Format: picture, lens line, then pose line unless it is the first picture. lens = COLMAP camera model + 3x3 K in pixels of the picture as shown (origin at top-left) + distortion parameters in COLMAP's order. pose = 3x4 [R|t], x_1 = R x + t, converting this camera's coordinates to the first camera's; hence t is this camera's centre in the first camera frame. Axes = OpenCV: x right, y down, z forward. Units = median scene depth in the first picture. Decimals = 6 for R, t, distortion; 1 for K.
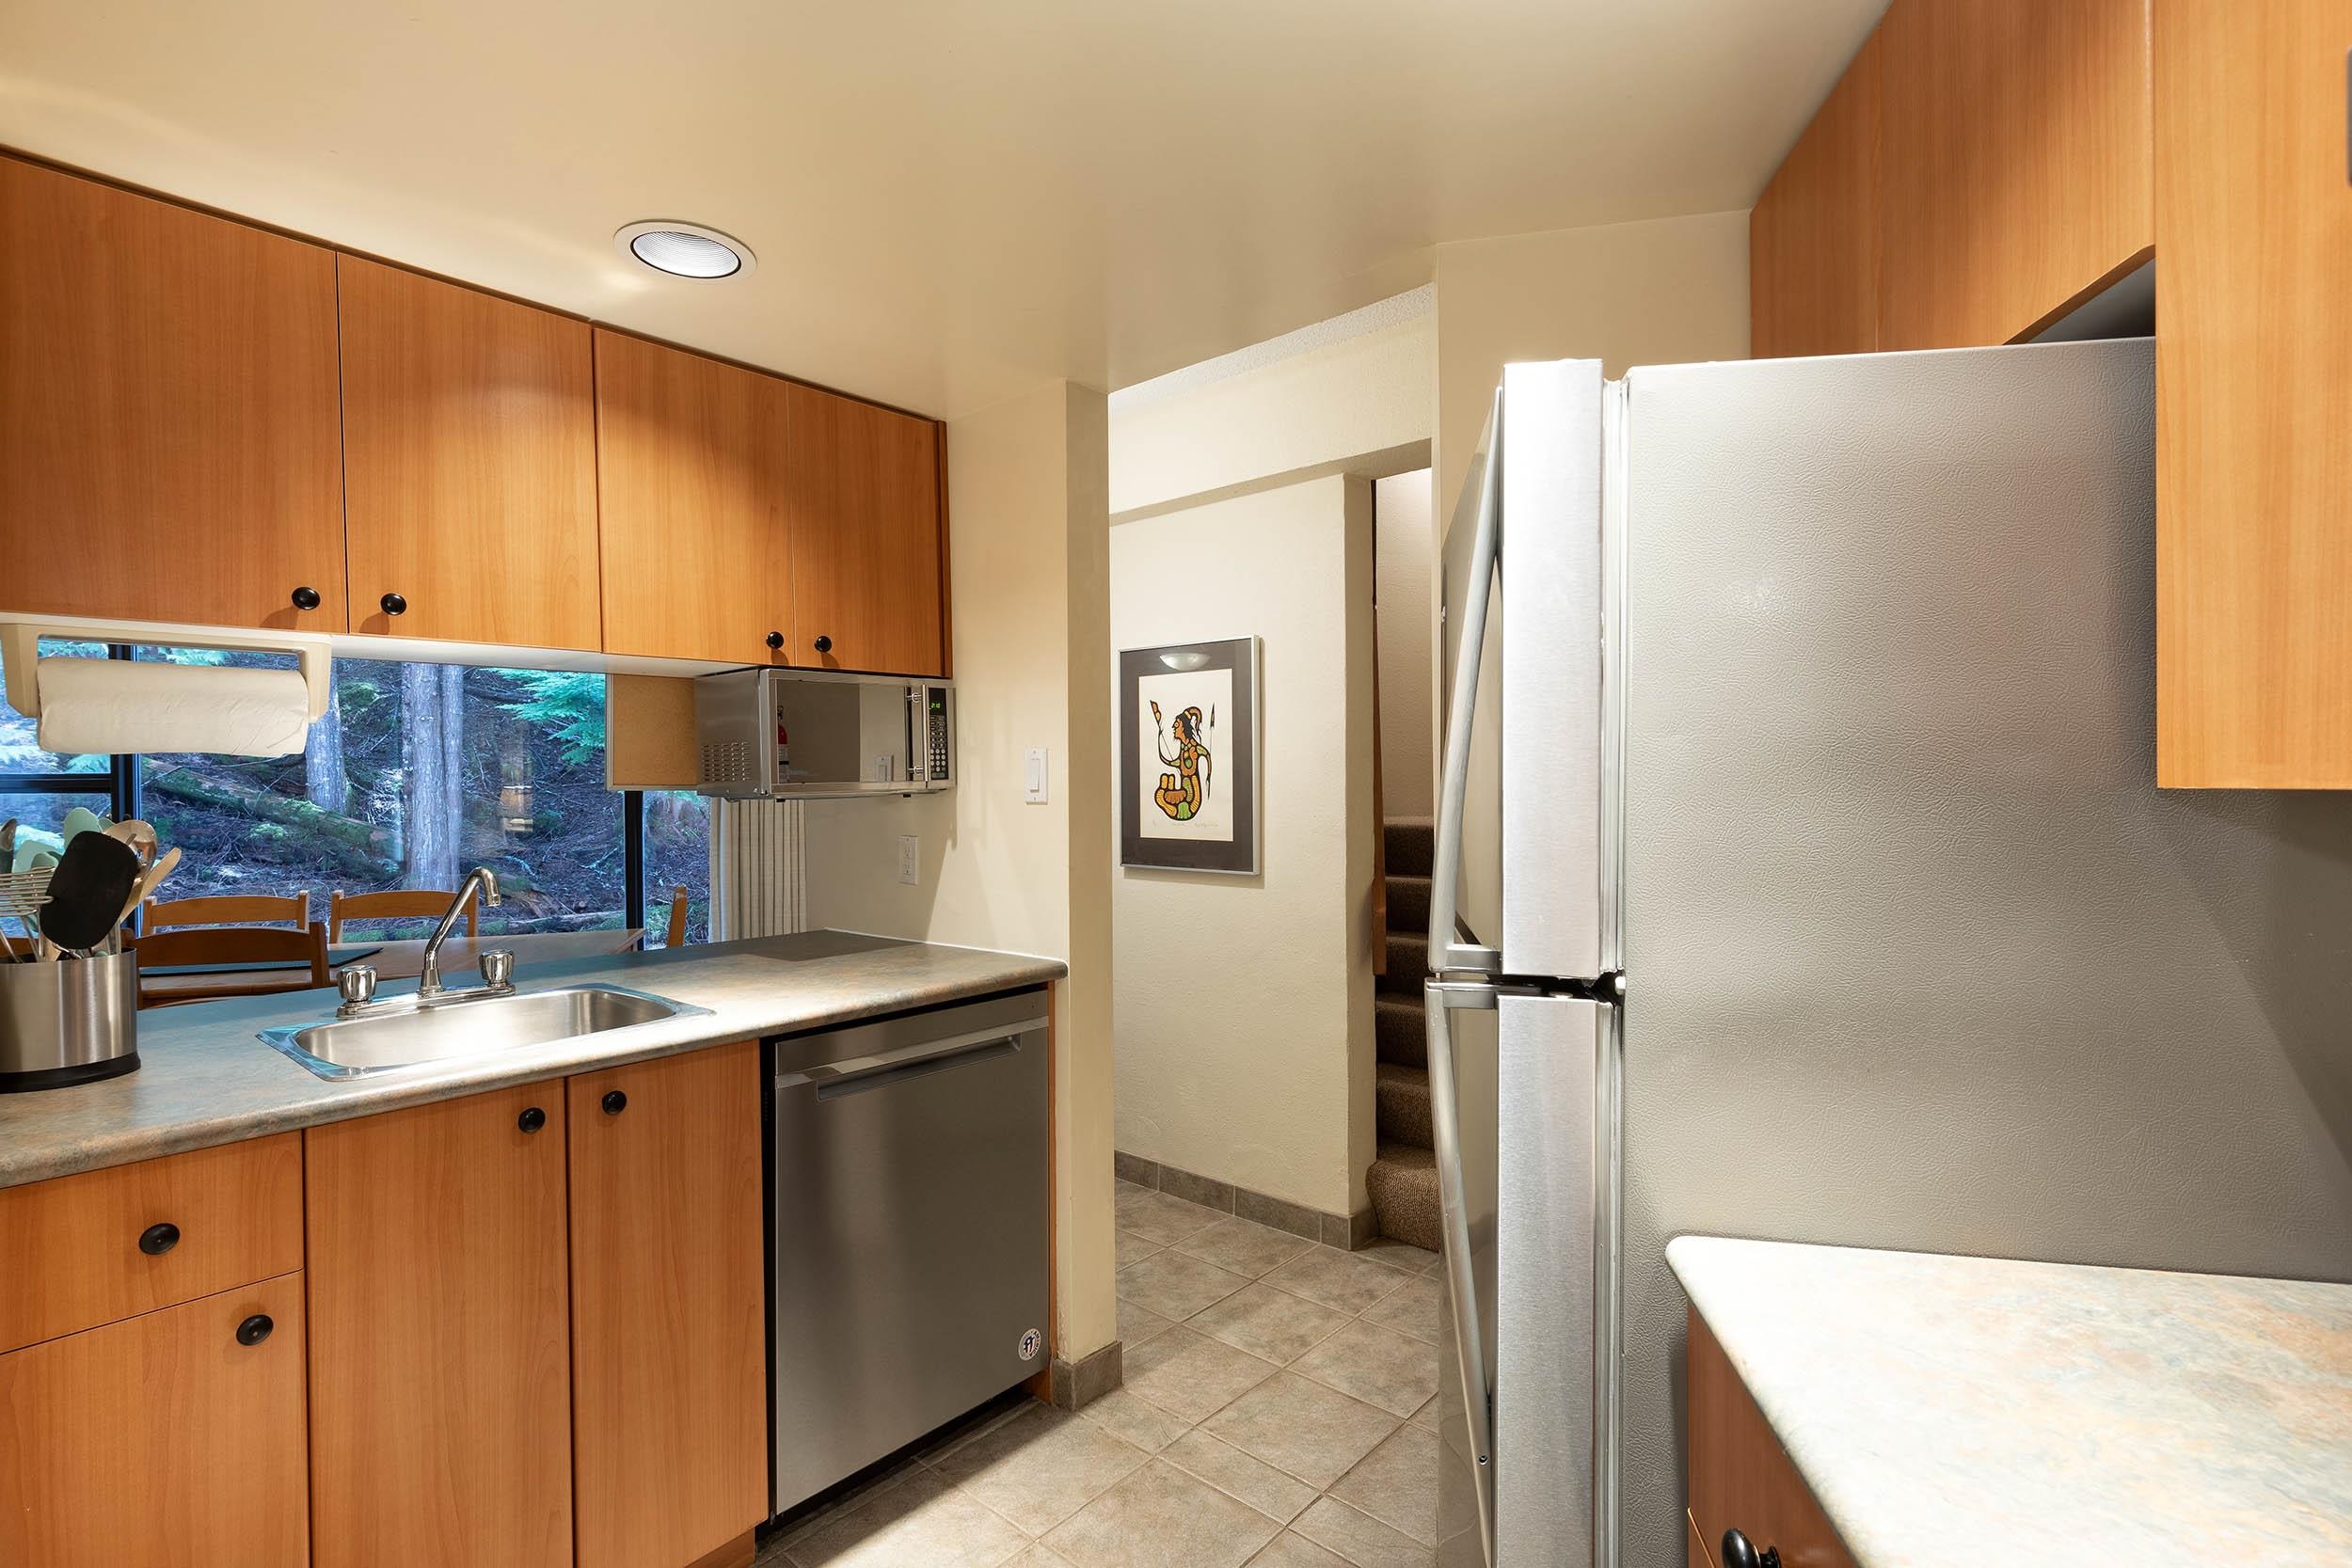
lens RADIAL K [[1069.5, 0, 1204.0], [0, 1069.5, 783.7], [0, 0, 1]] dist [0.008035, -0.000377]
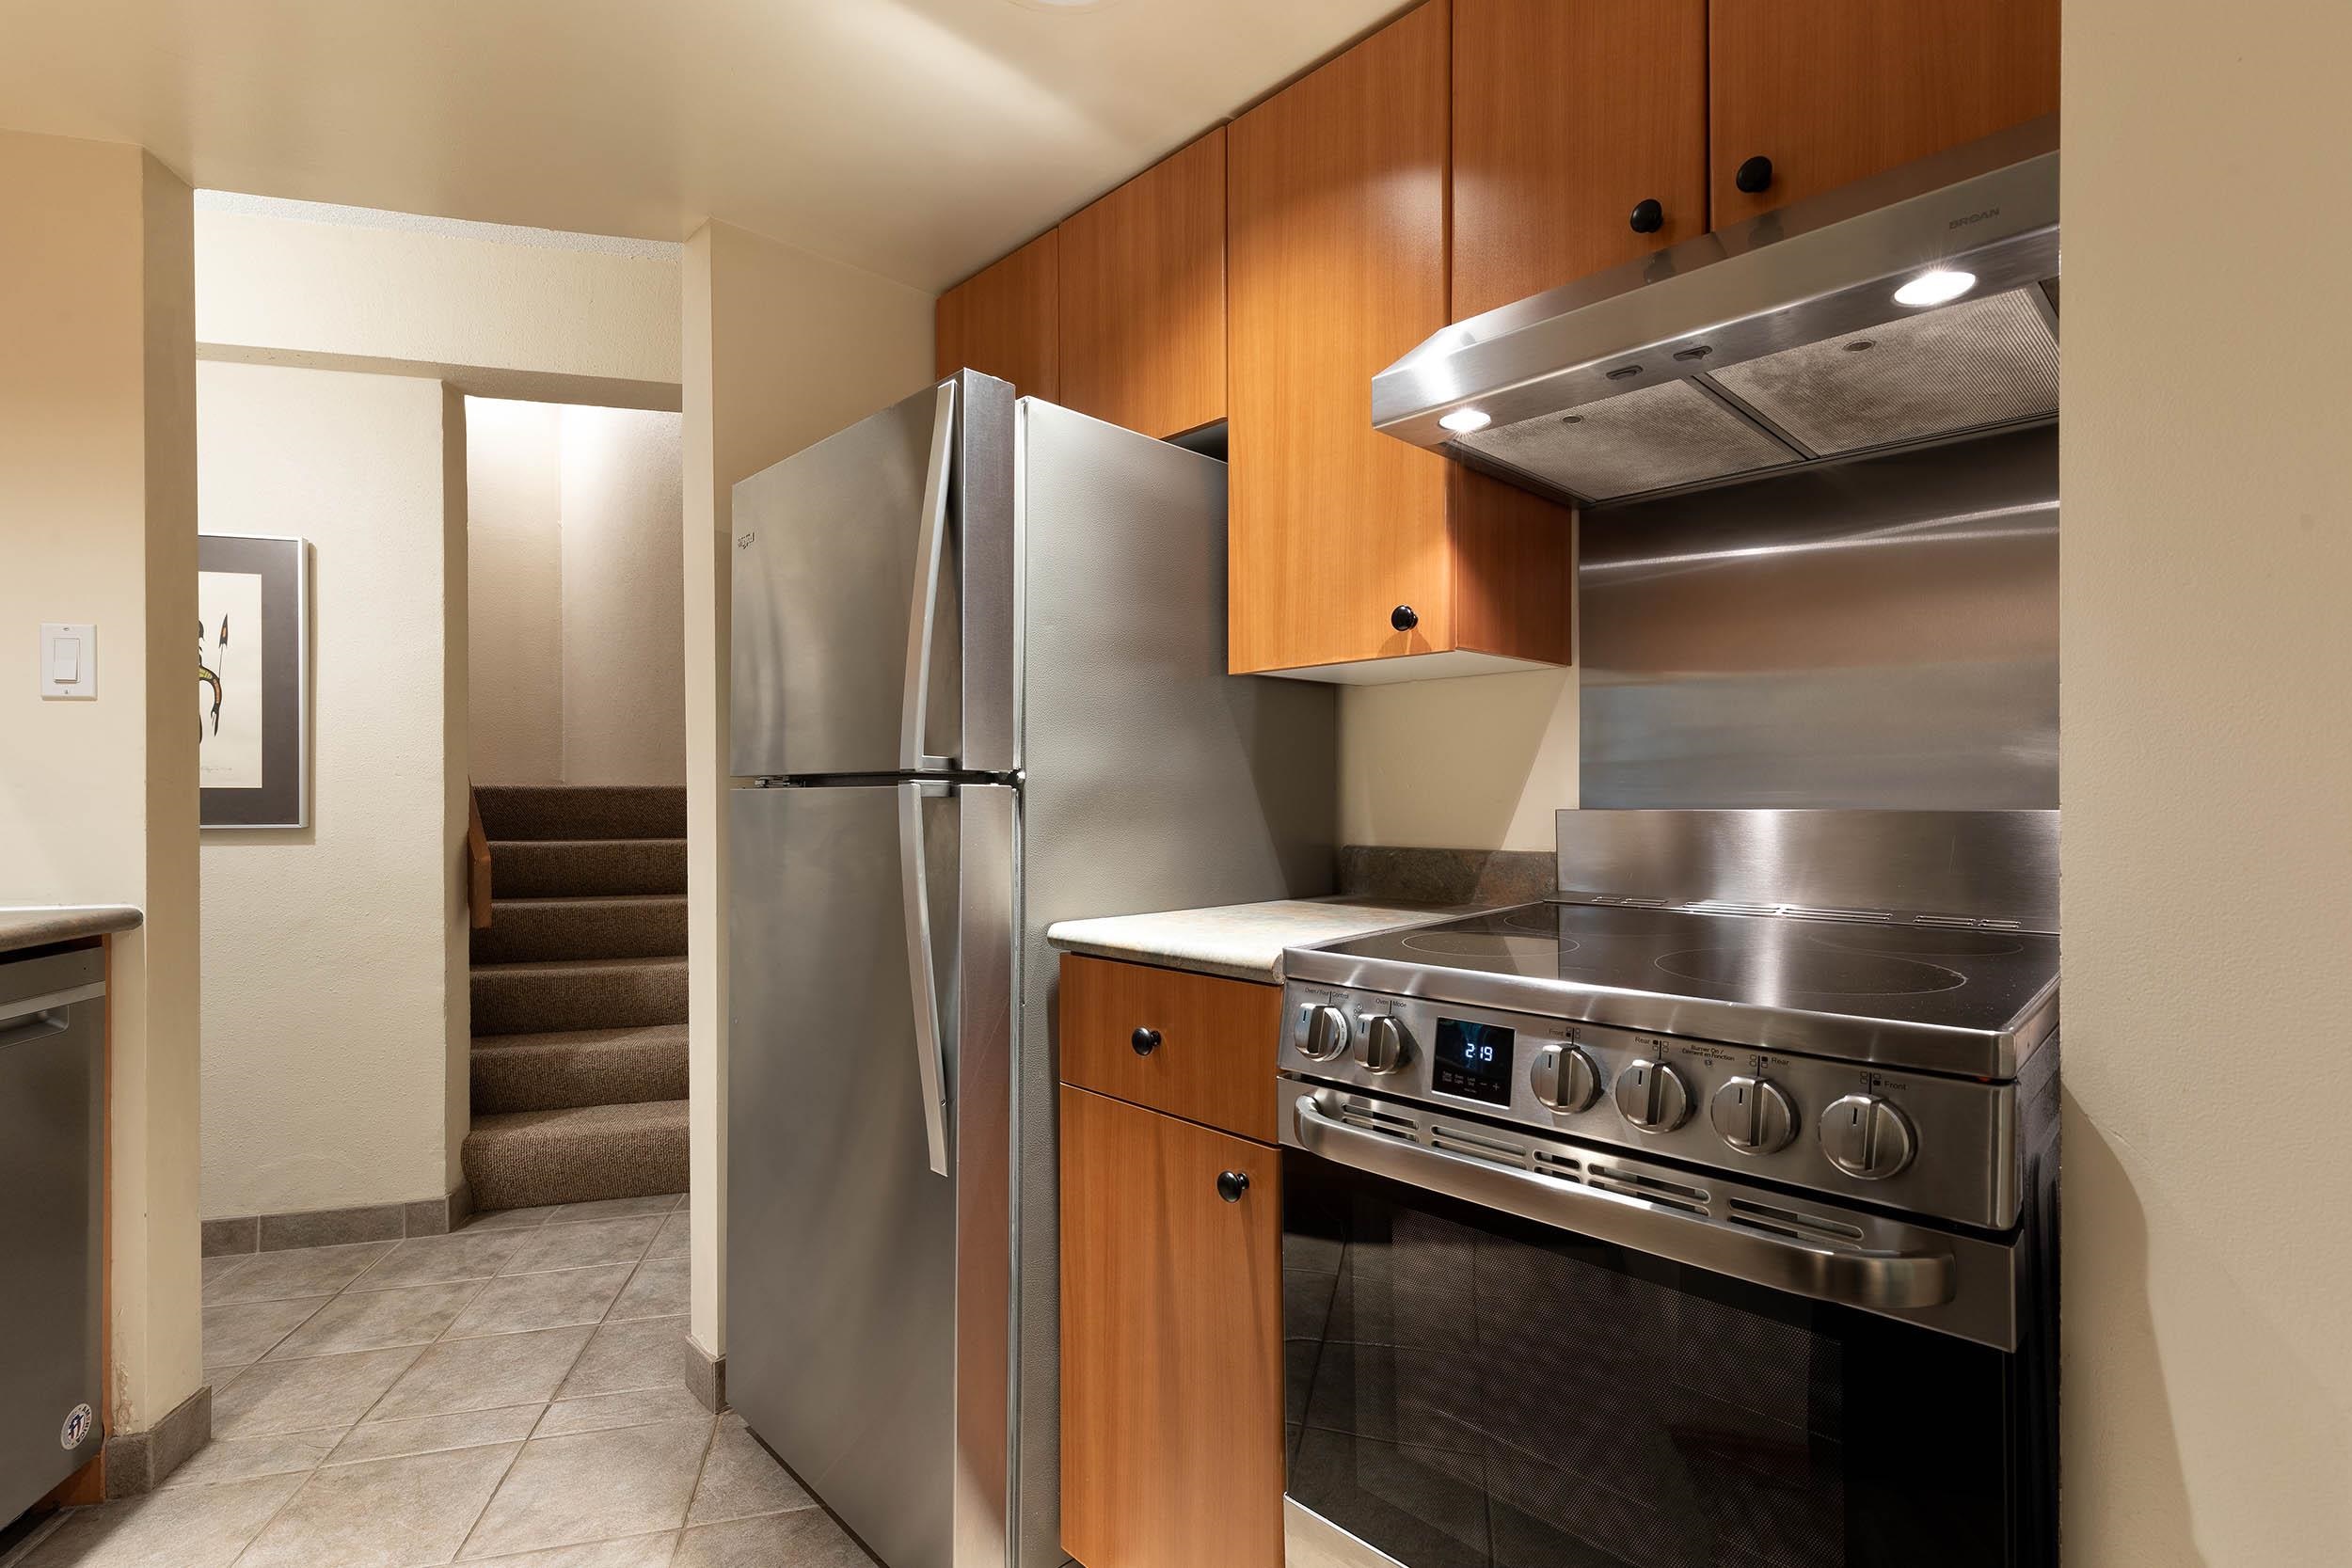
lens RADIAL K [[1064.5, 0, 1184.9], [0, 1064.5, 800.4], [0, 0, 1]] dist [0.002192, 0.000095]
pose [[0.576715, 0.001551, 0.816944, -0.315166], [0.002733, 0.999989, -0.003828, 0.093687], [-0.816941, 0.004440, 0.576705, -0.049690]]
